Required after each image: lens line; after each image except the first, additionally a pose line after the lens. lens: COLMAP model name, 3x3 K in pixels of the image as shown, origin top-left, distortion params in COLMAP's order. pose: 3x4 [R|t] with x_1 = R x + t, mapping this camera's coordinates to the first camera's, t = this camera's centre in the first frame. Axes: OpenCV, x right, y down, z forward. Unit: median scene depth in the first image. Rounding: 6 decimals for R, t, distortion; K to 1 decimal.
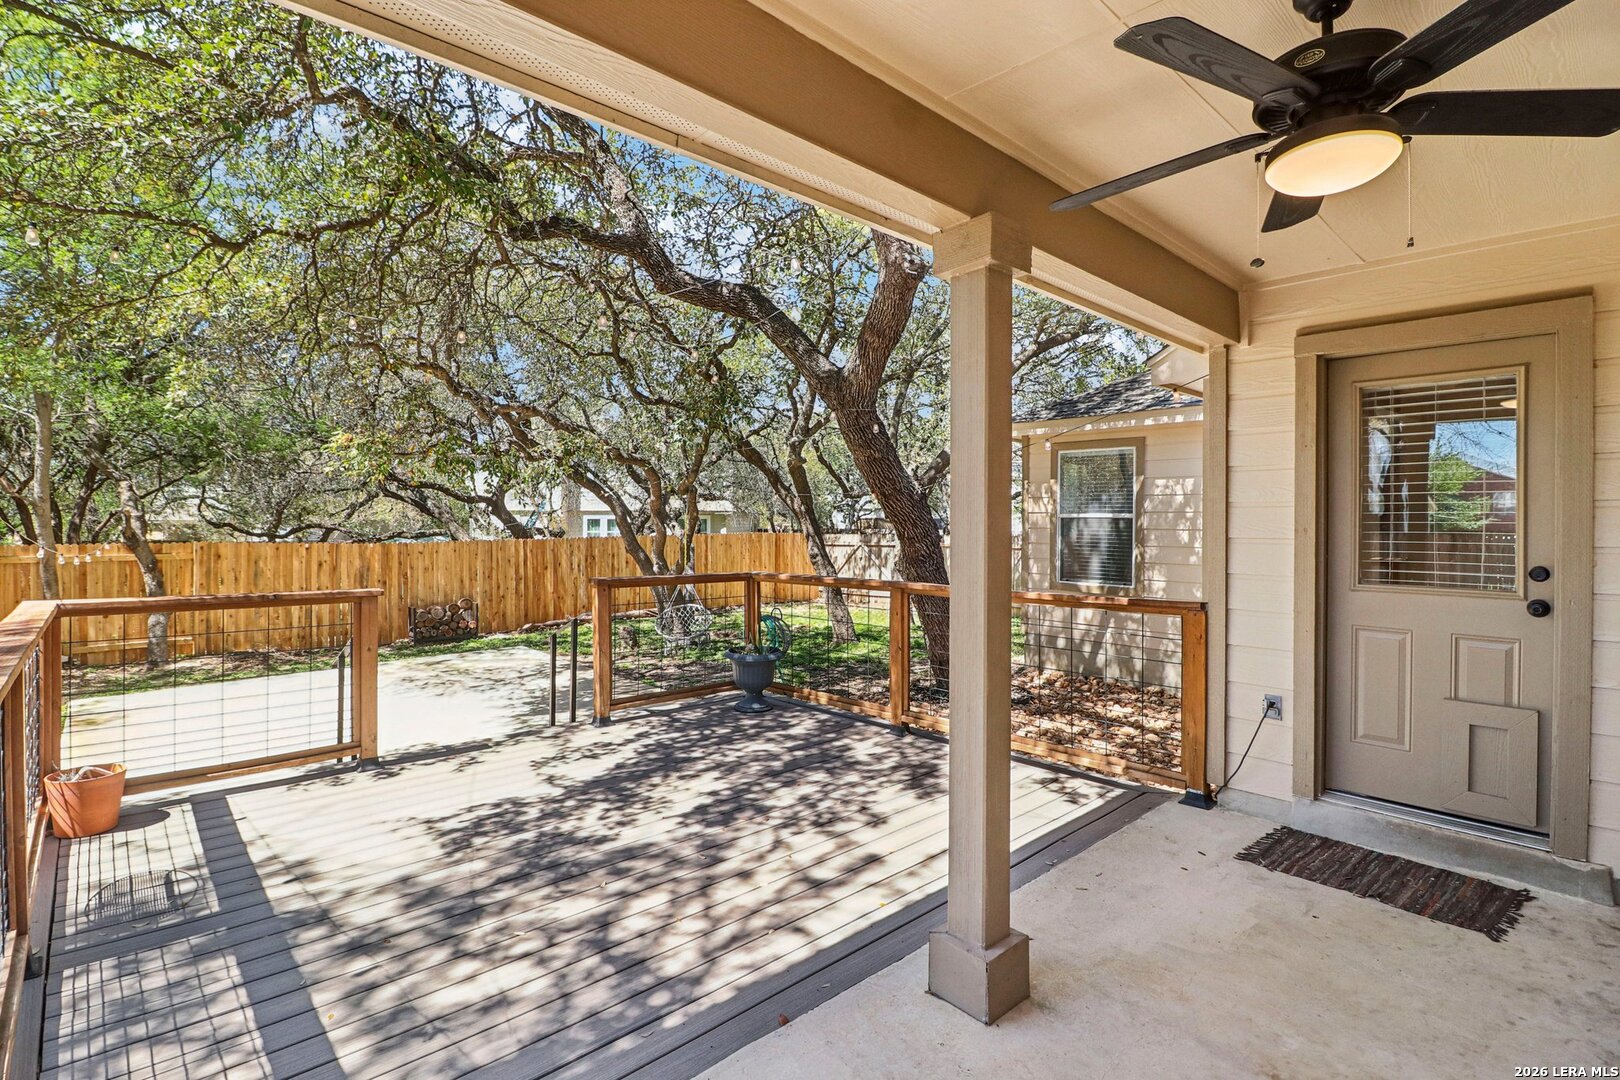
lens RADIAL K [[771.2, 0, 793.2], [0, 771.2, 526.0], [0, 0, 1]] dist [0.001194, -0.014098]
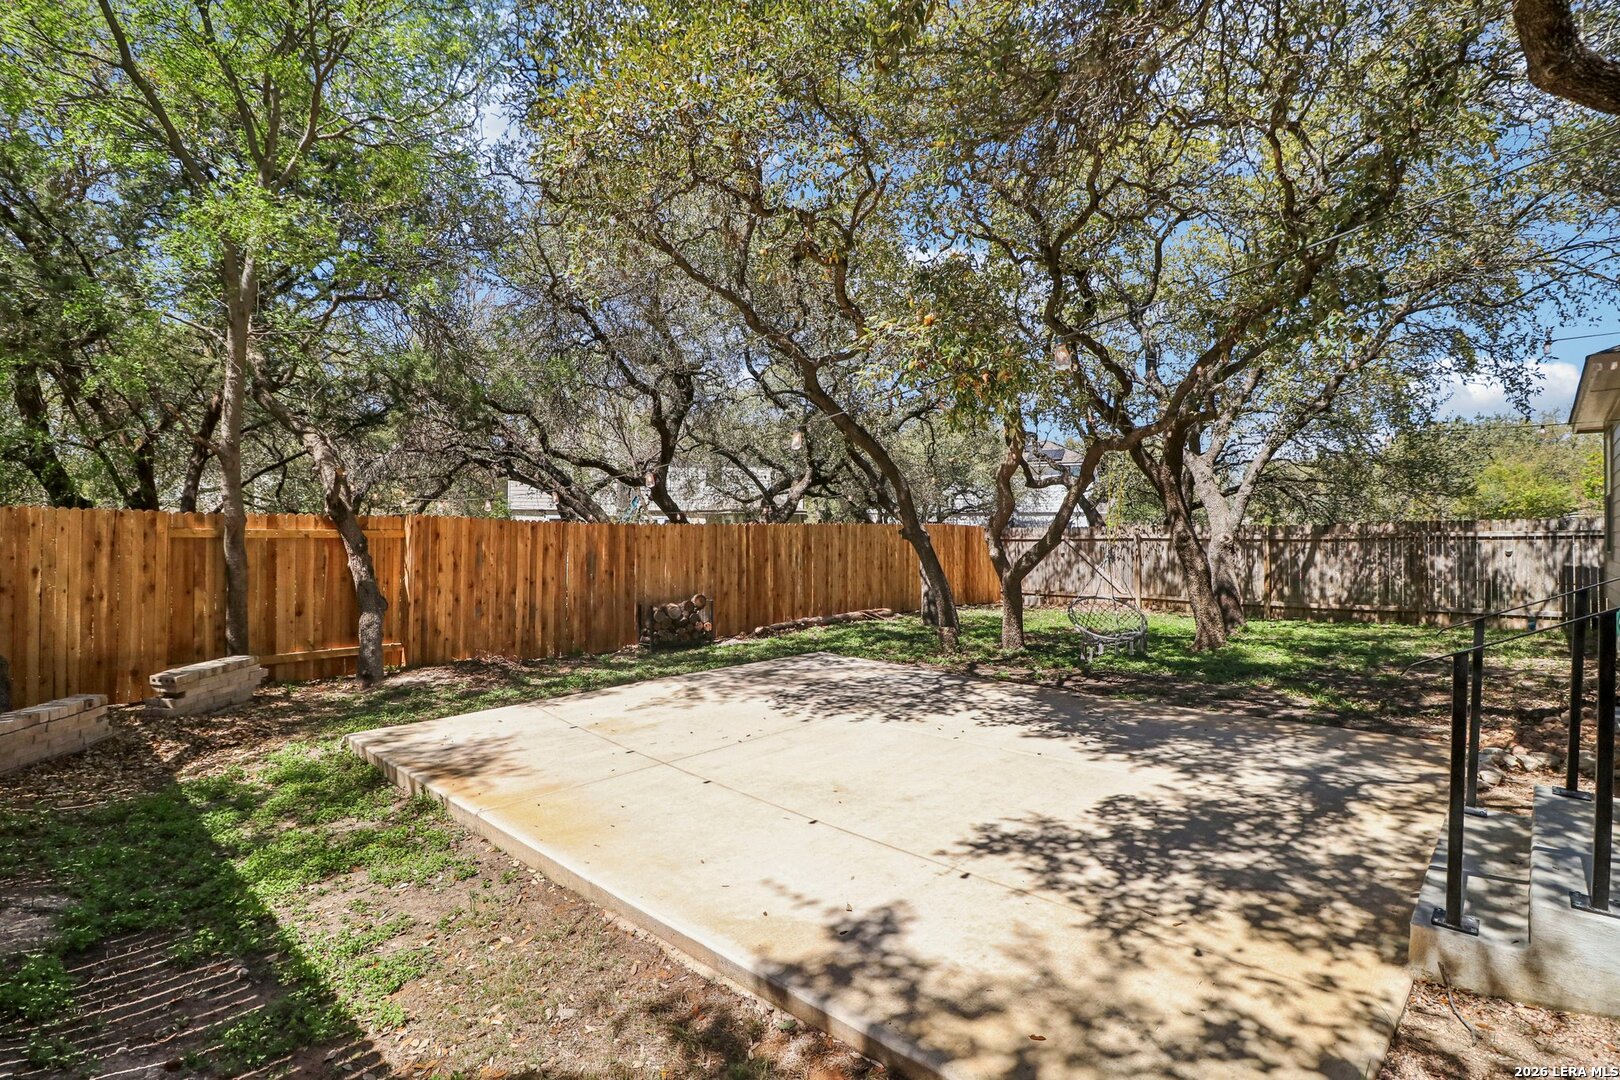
lens RADIAL K [[771.2, 0, 793.2], [0, 771.2, 526.0], [0, 0, 1]] dist [0.001194, -0.014098]
pose [[0.997911, 0.005675, 0.064357, -0.612211], [-0.004548, 0.999834, -0.017646, 0.058223], [-0.064447, 0.017316, 0.997771, 0.304367]]
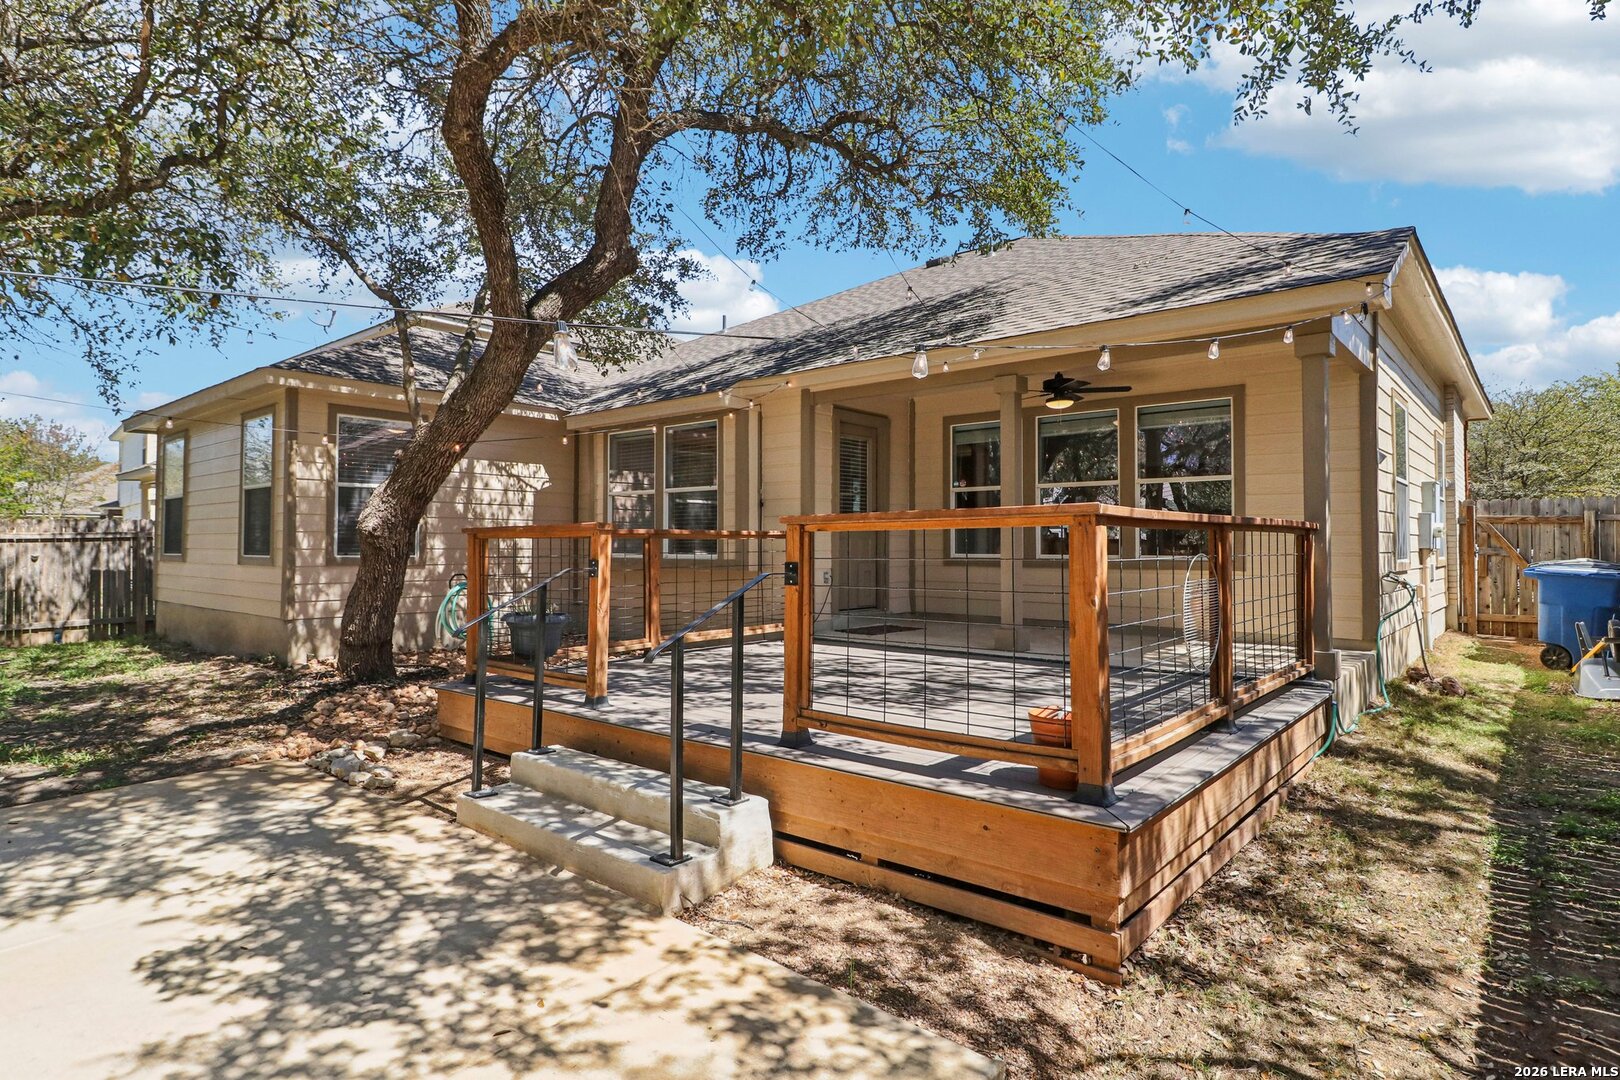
lens RADIAL K [[871.4, 0, 806.9], [0, 871.4, 526.6], [0, 0, 1]] dist [0.023513, -0.026575]
pose [[-0.130005, 0.015926, 0.991385, -0.751769], [0.006425, 0.999864, -0.015220, 0.056151], [-0.991492, 0.004391, -0.130090, 0.571019]]
